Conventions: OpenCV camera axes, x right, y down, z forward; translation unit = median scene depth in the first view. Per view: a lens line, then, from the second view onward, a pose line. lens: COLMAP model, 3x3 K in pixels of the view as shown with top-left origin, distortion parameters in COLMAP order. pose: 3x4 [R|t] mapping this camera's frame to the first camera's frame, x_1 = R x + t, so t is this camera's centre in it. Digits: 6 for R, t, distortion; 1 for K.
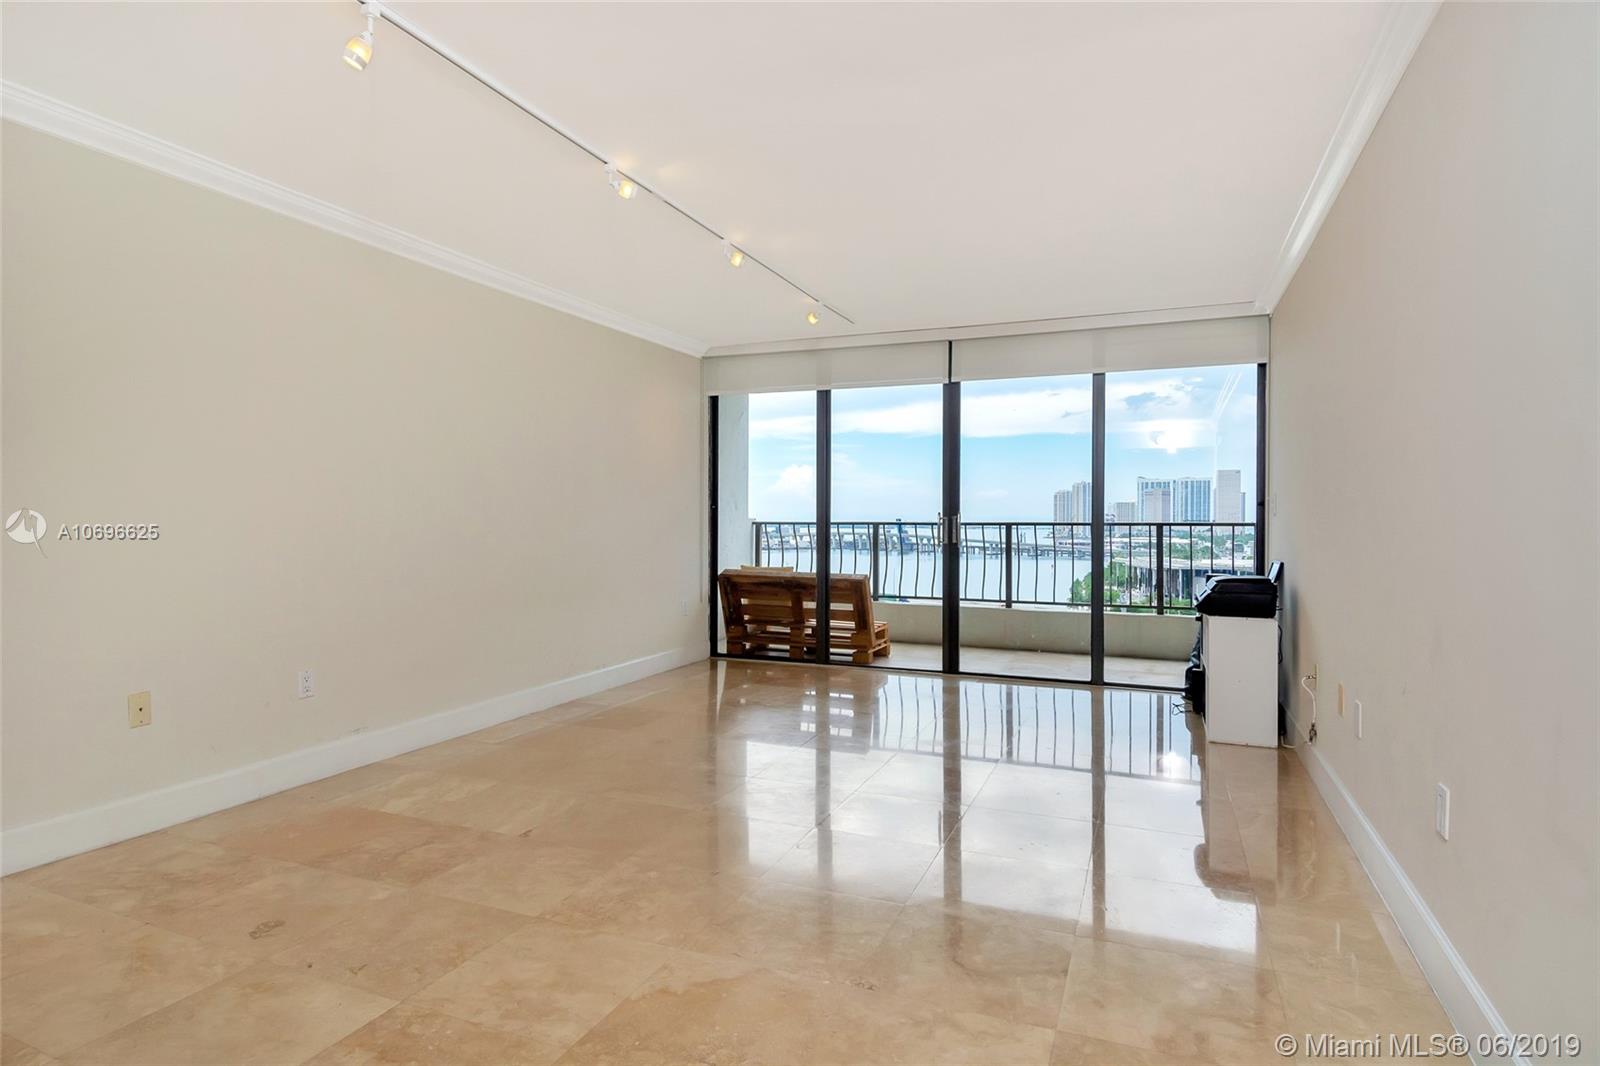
lens RADIAL K [[884.2, 0, 785.4], [0, 884.2, 523.6], [0, 0, 1]] dist [0.041853, -0.040372]
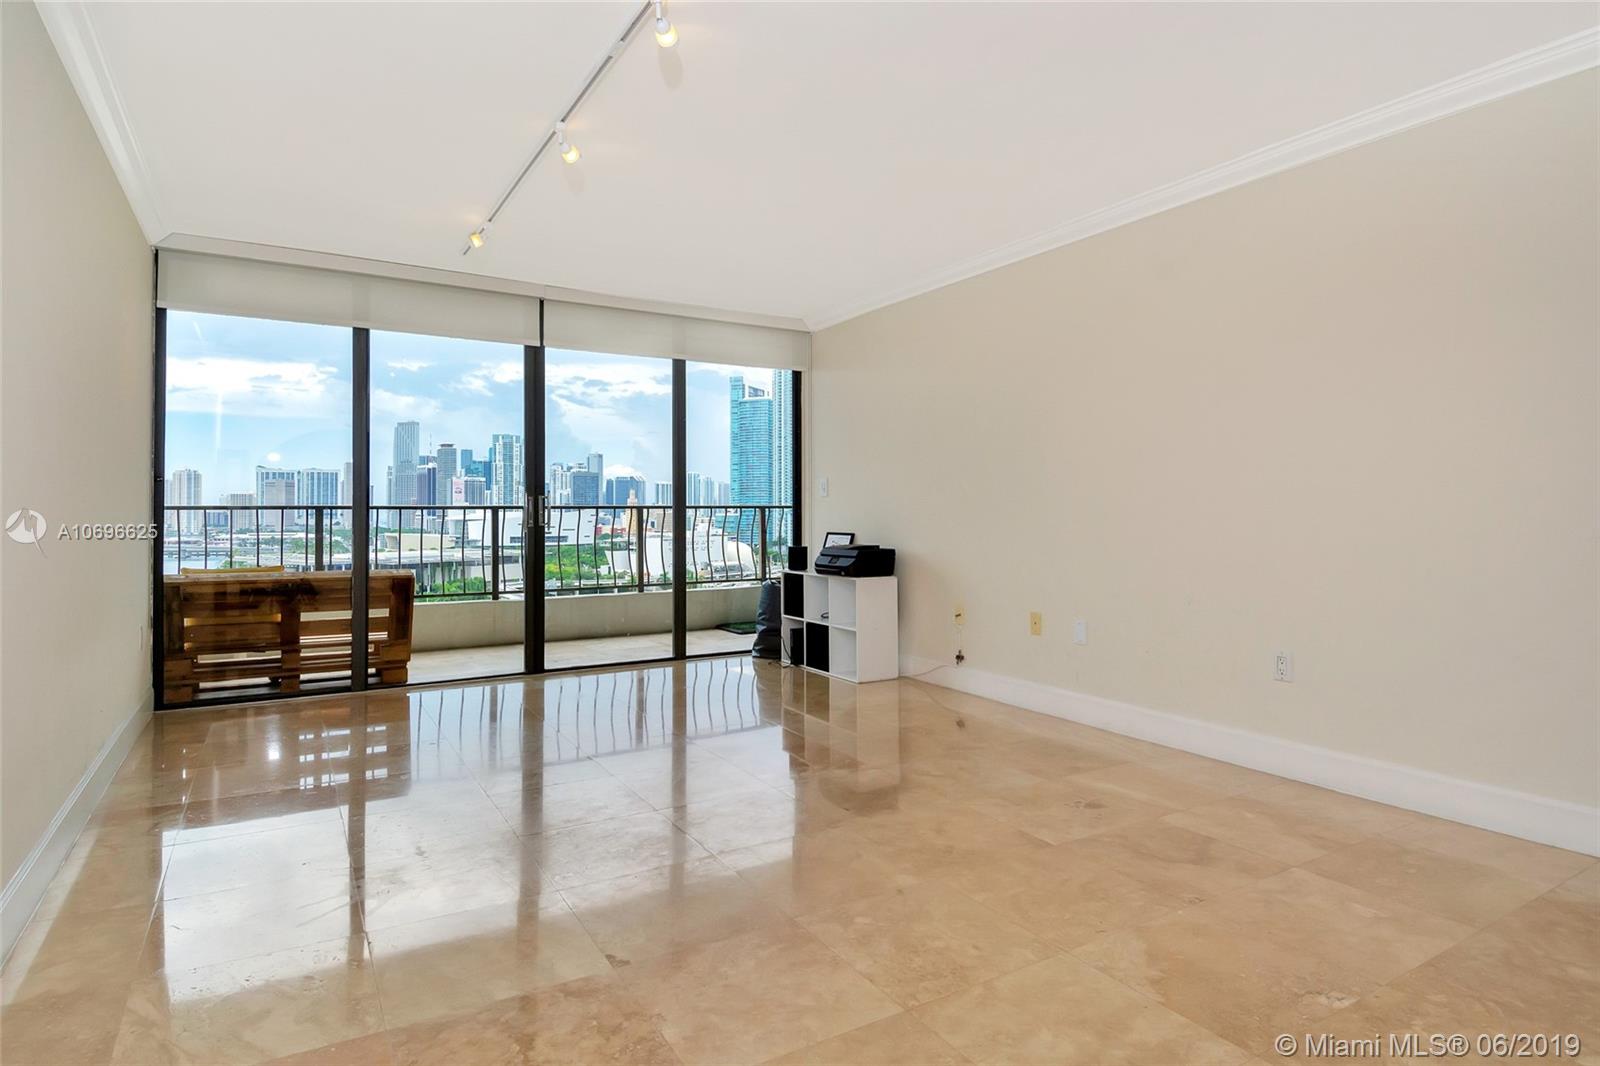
lens RADIAL K [[884.2, 0, 805.7], [0, 884.2, 517.7], [0, 0, 1]] dist [0.041853, -0.040372]
pose [[0.577294, -0.007746, 0.816499, -0.396926], [0.007371, 0.999964, 0.004274, 0.011573], [-0.816503, 0.003551, 0.577331, 0.271733]]
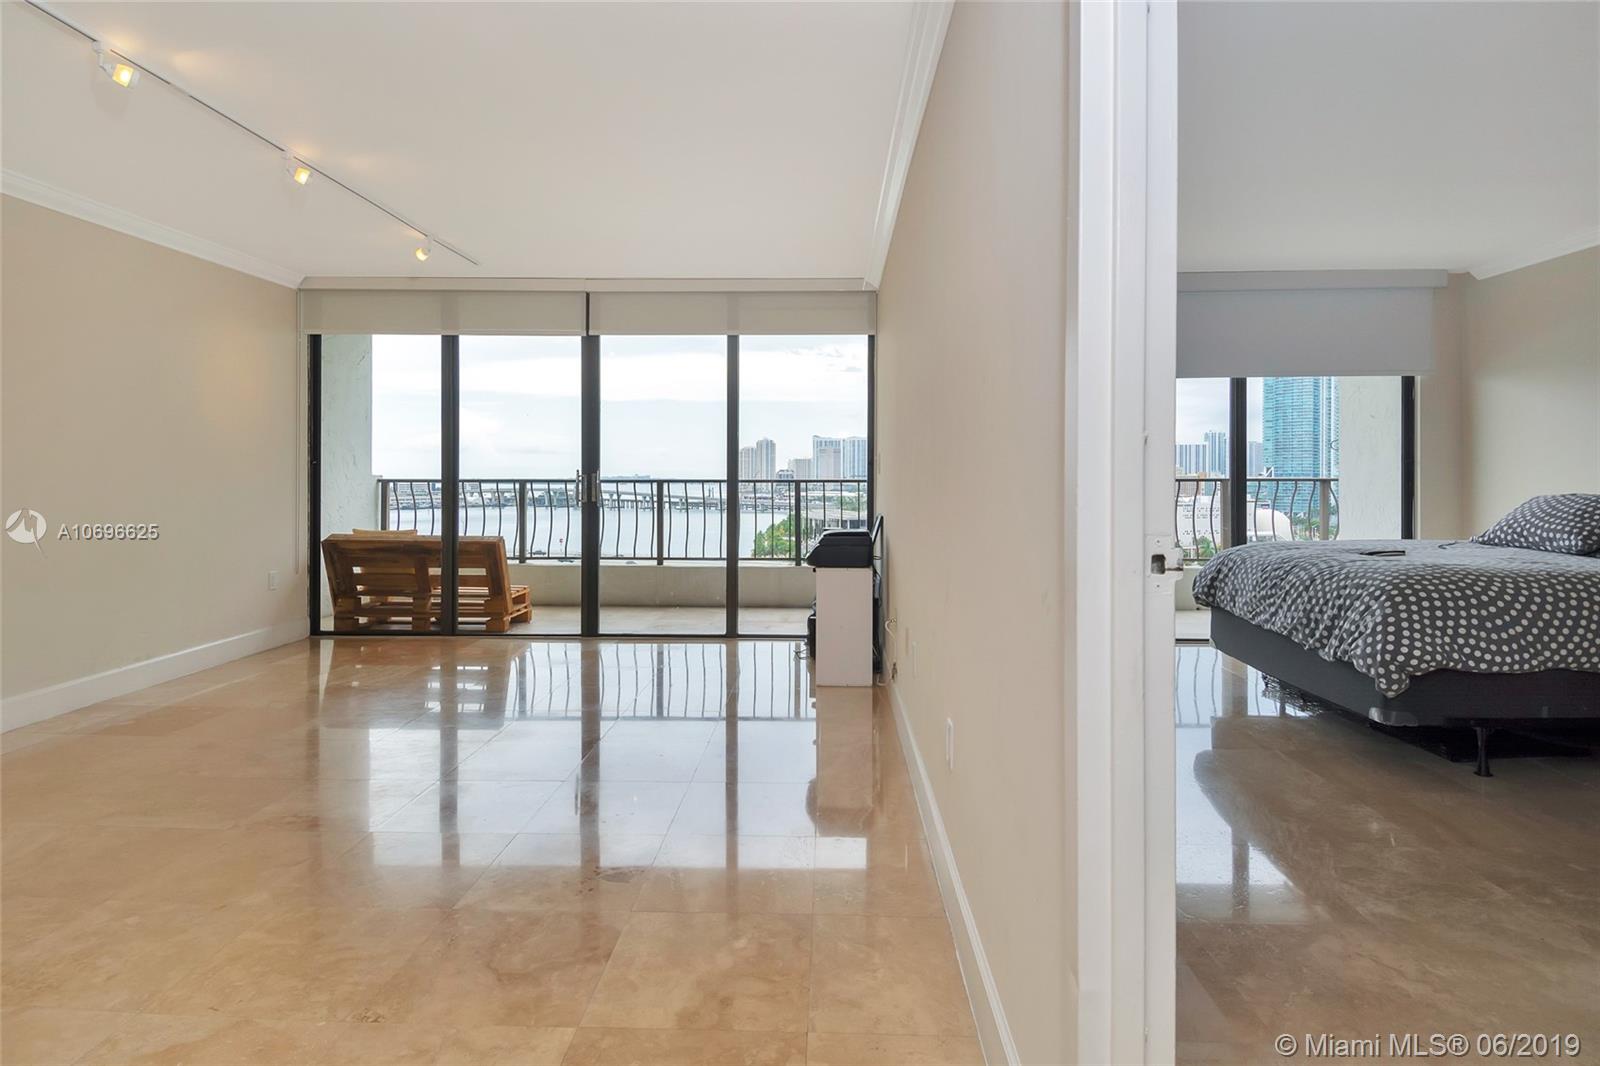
lens RADIAL K [[884.2, 0, 802.4], [0, 884.2, 474.8], [0, 0, 1]] dist [0.041853, -0.040372]
pose [[0.935160, -0.000799, 0.354226, 0.063207], [0.002510, 0.999987, -0.004372, -0.002085], [-0.354218, 0.004978, 0.935150, 0.013028]]
